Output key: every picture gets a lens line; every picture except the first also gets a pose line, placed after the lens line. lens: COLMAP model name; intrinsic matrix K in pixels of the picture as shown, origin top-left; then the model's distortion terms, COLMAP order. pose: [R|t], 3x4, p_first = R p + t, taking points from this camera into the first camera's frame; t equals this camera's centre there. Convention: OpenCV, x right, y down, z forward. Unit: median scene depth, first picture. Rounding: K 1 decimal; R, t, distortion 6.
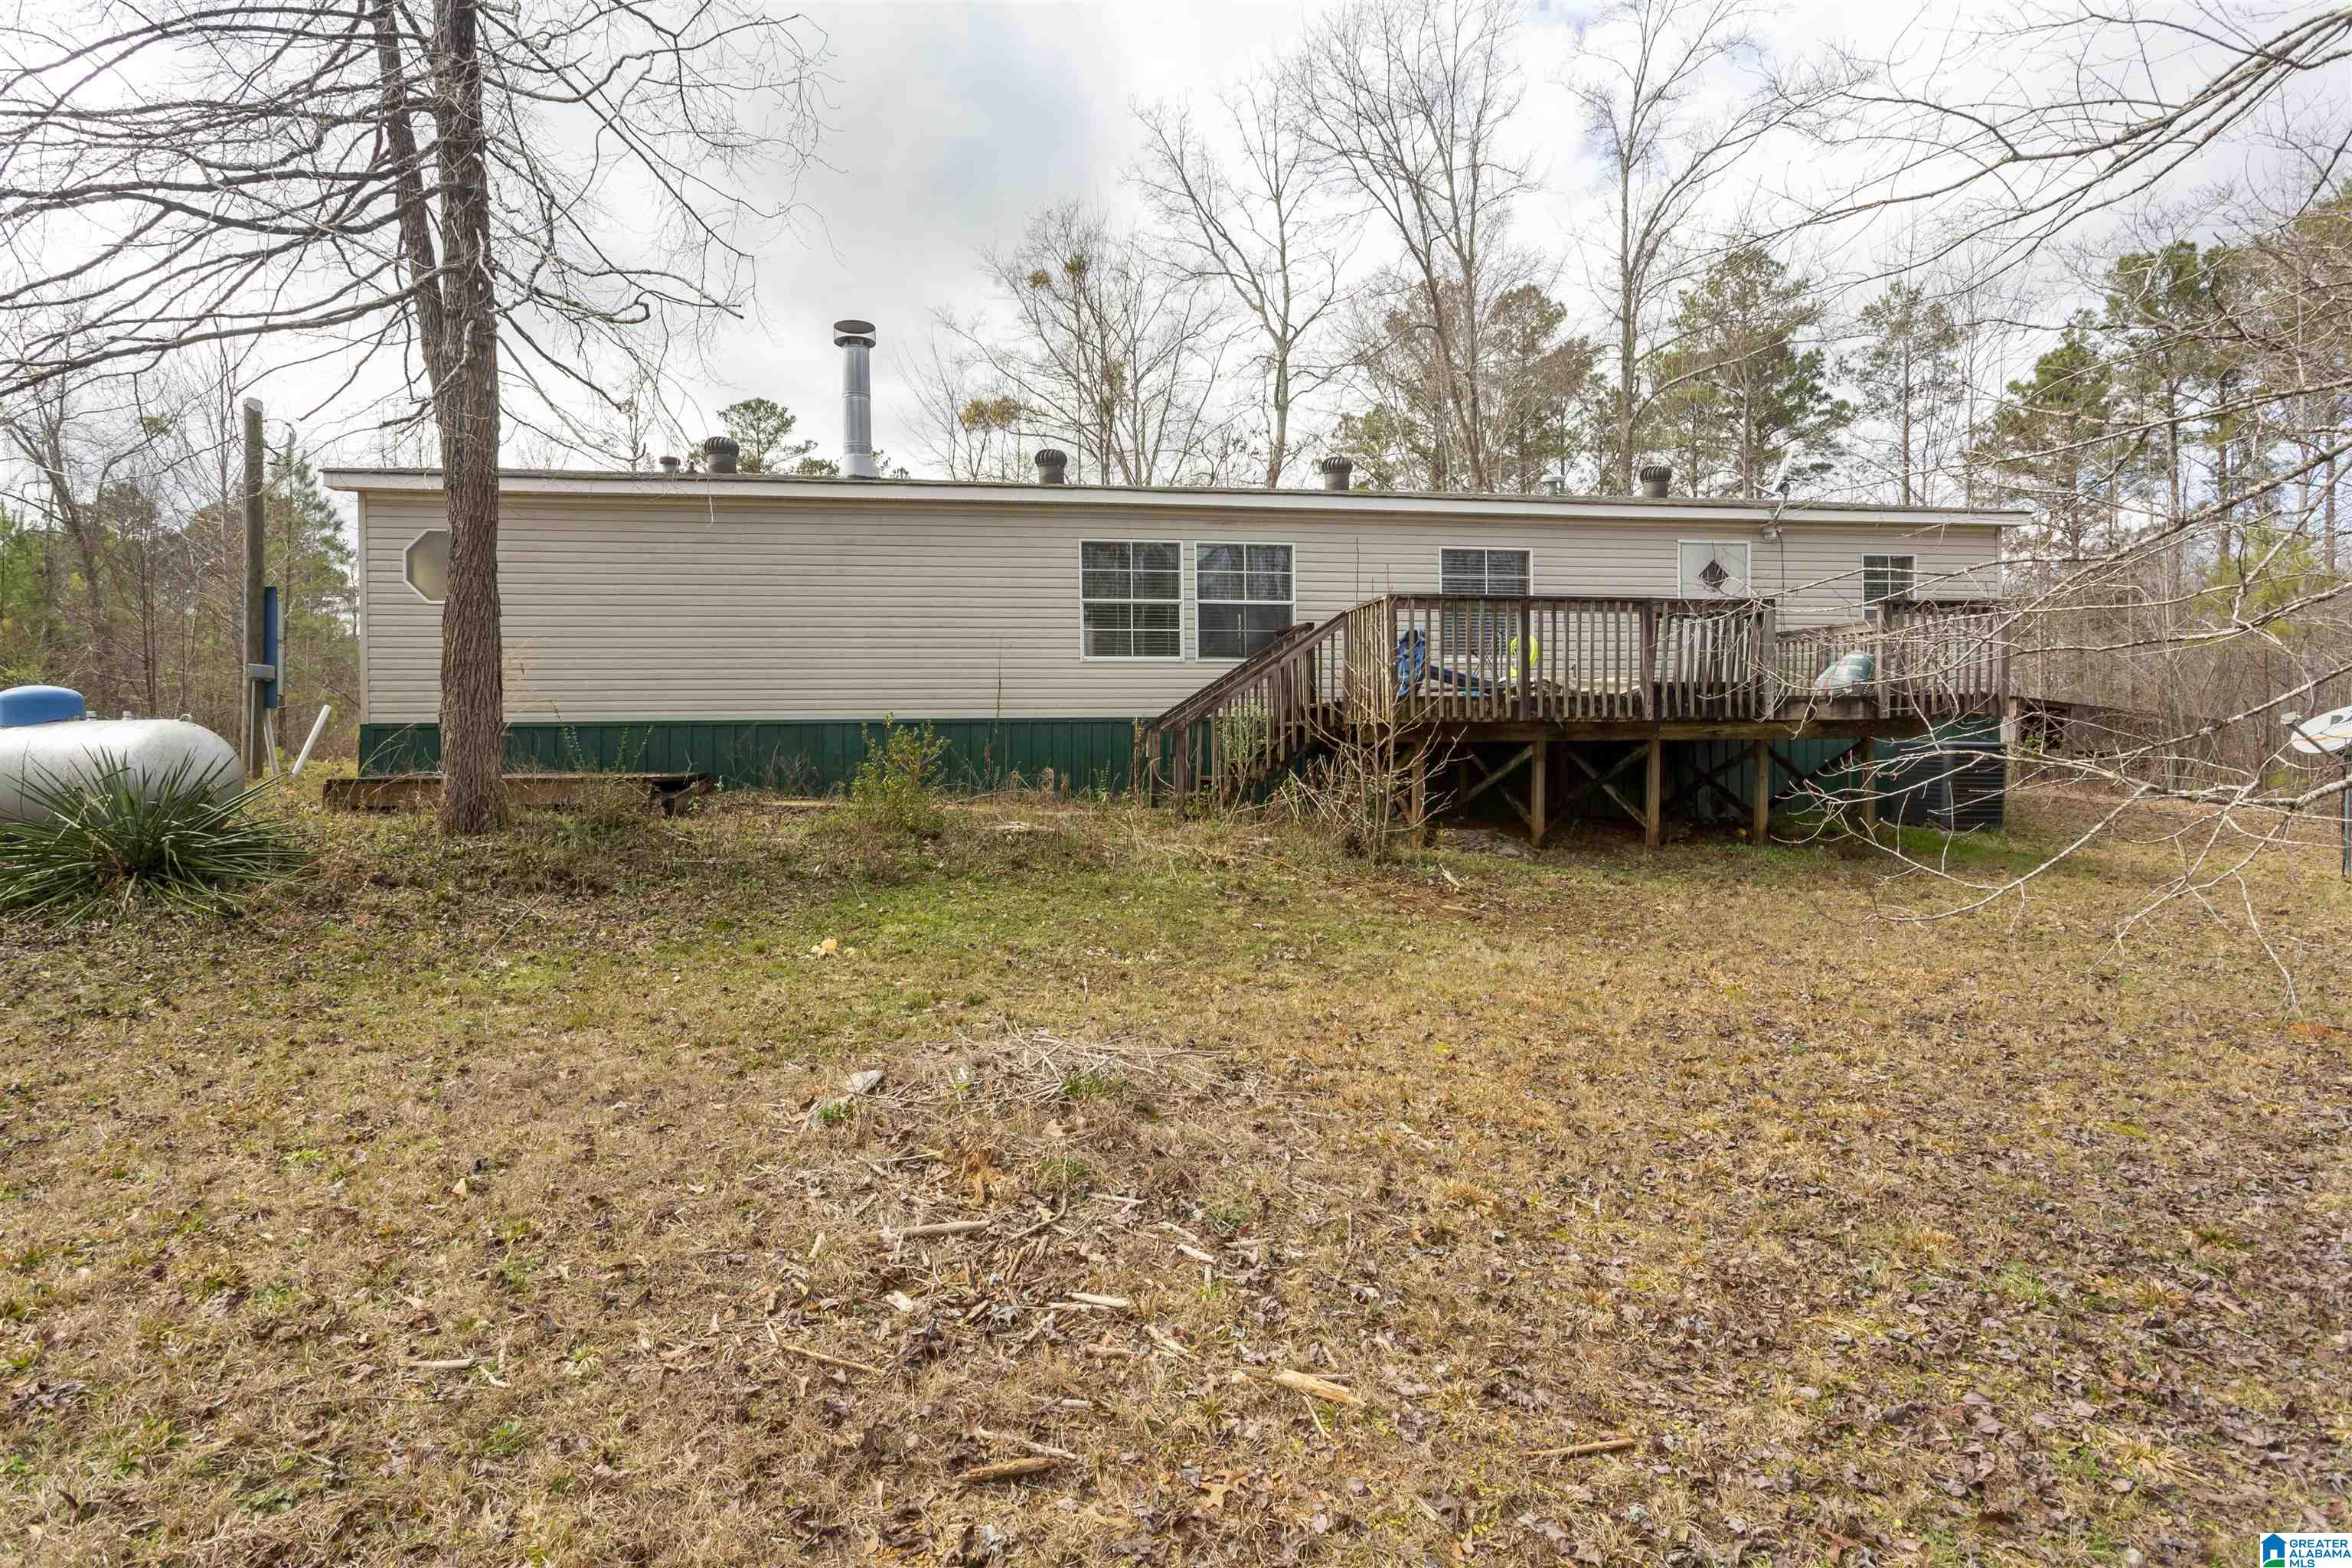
lens RADIAL K [[1231.7, 0, 1159.8], [0, 1231.7, 770.3], [0, 0, 1]] dist [-0.002972, 0.006443]
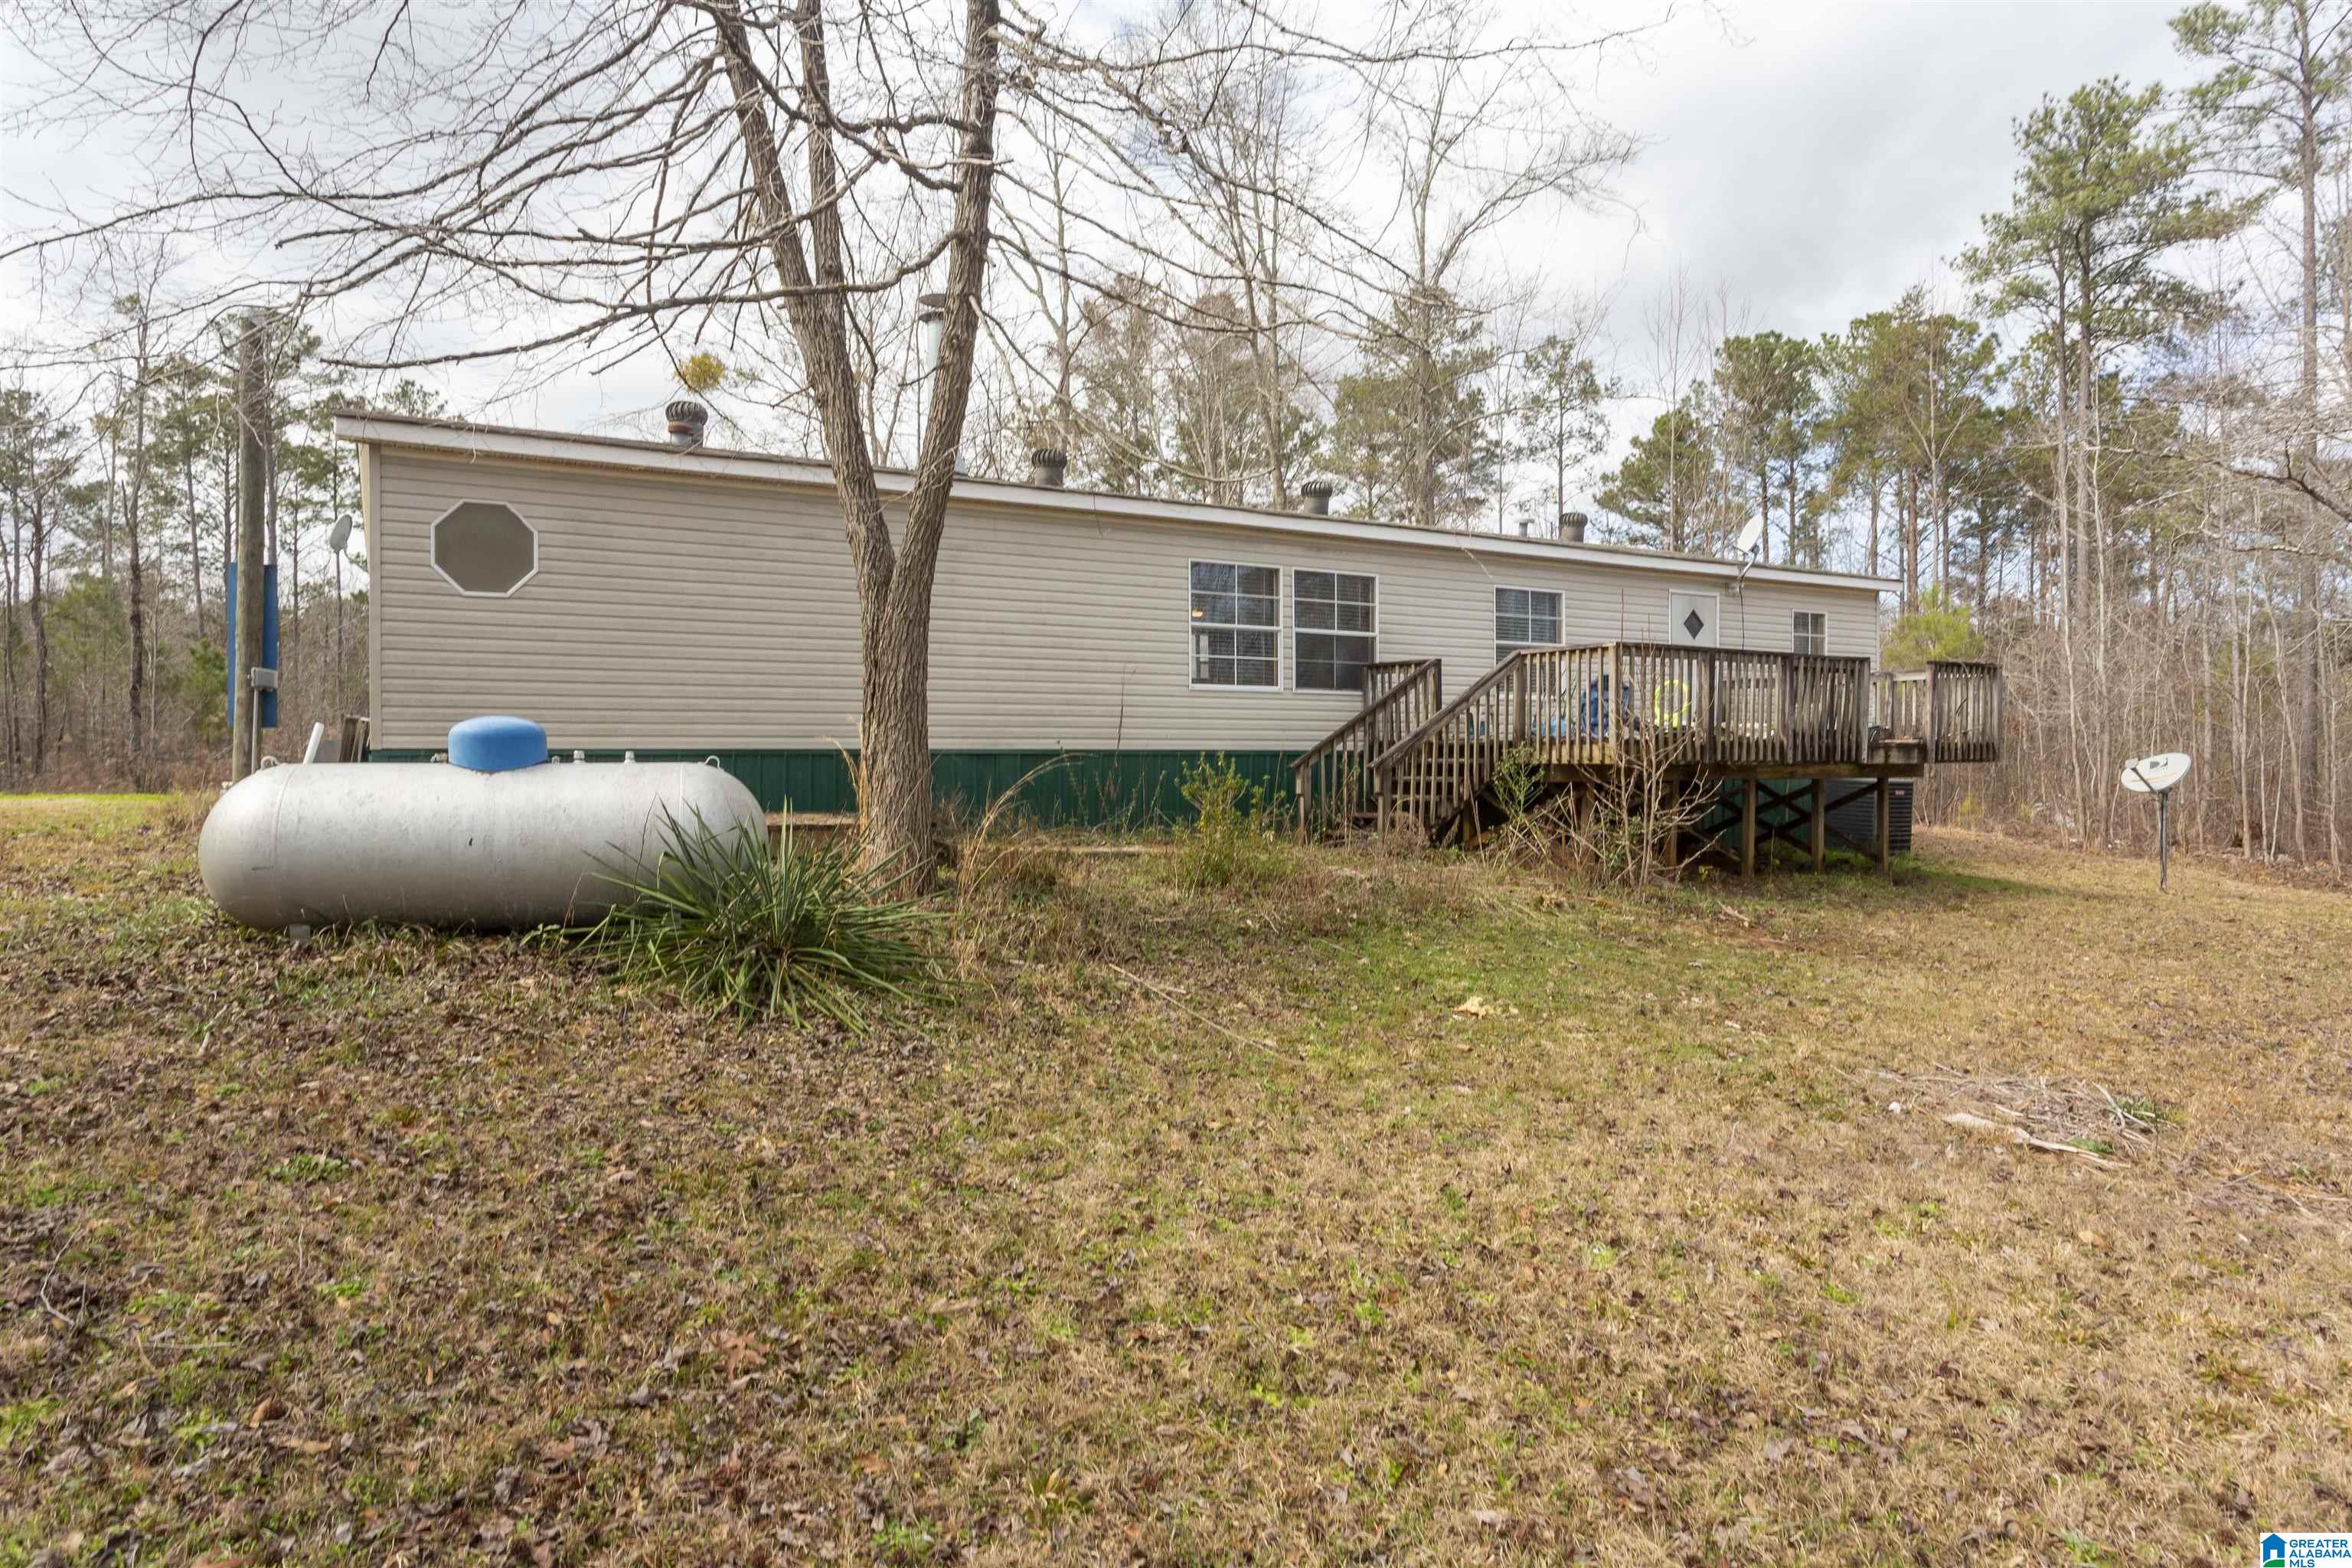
lens RADIAL K [[1366.2, 0, 1176.0], [0, 1366.2, 784.0], [0, 0, 1]] dist [-0.006998, -0.000457]
pose [[0.938888, 0.003475, 0.344206, -0.395965], [-0.002386, 0.999991, -0.003586, -0.011268], [-0.344215, 0.002546, 0.938887, 0.023790]]
